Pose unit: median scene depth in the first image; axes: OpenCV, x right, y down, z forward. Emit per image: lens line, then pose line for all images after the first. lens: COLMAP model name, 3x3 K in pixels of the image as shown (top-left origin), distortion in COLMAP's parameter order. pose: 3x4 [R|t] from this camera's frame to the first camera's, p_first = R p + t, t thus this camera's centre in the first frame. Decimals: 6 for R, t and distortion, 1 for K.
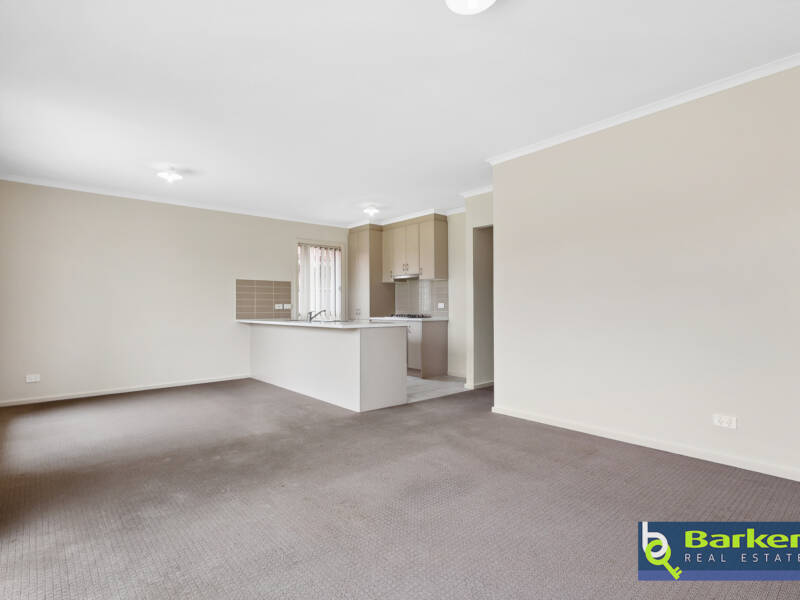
lens RADIAL K [[419.7, 0, 390.8], [0, 419.7, 310.7], [0, 0, 1]] dist [0.000480, 0.000088]
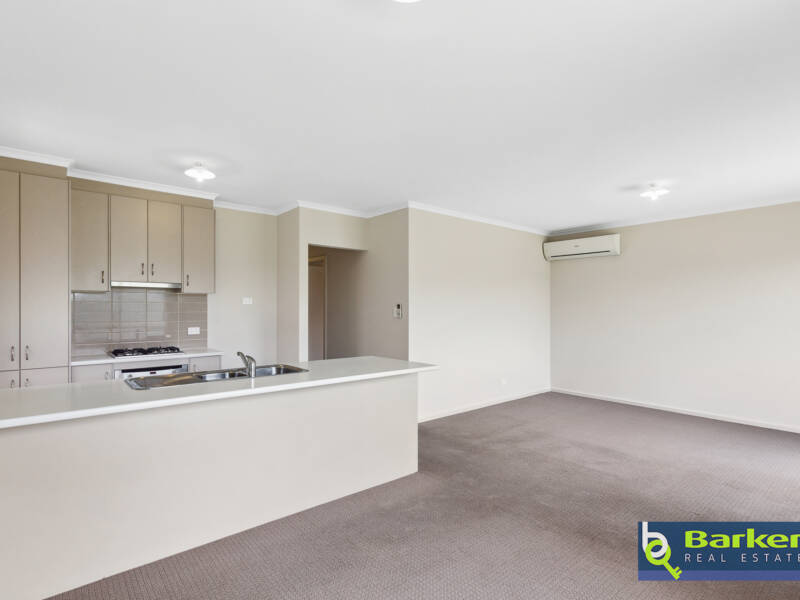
lens RADIAL K [[409.8, 0, 385.5], [0, 409.8, 313.1], [0, 0, 1]] dist [0.000944, 0.000464]
pose [[0.024912, -0.006312, 0.999670, -0.559881], [0.010493, 0.999927, 0.006052, -0.042985], [-0.999635, 0.010339, 0.024976, 0.677121]]
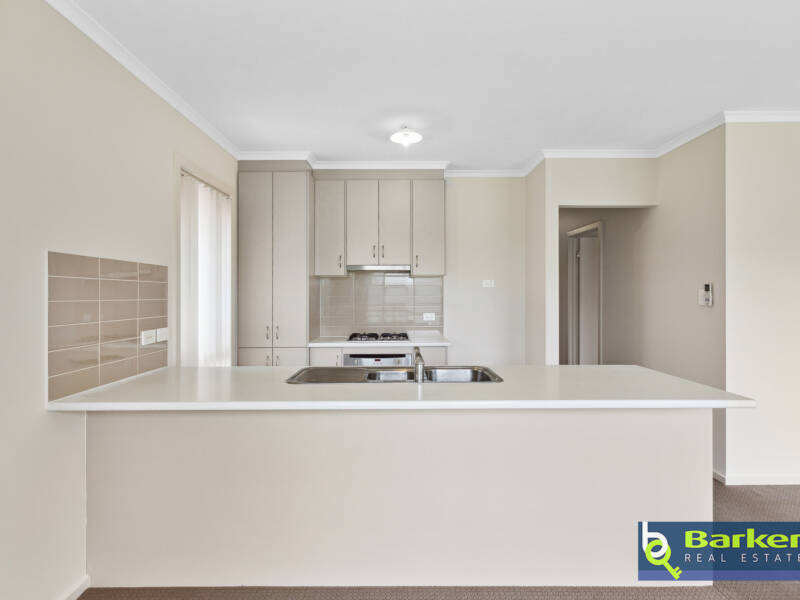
lens RADIAL K [[436.9, 0, 399.2], [0, 436.9, 294.5], [0, 0, 1]] dist [0.000271, 0.000930]
pose [[0.642123, 0.000447, 0.766602, -0.420860], [0.008377, 0.999936, -0.007600, -0.041974], [-0.766556, 0.011302, 0.642078, 0.622116]]
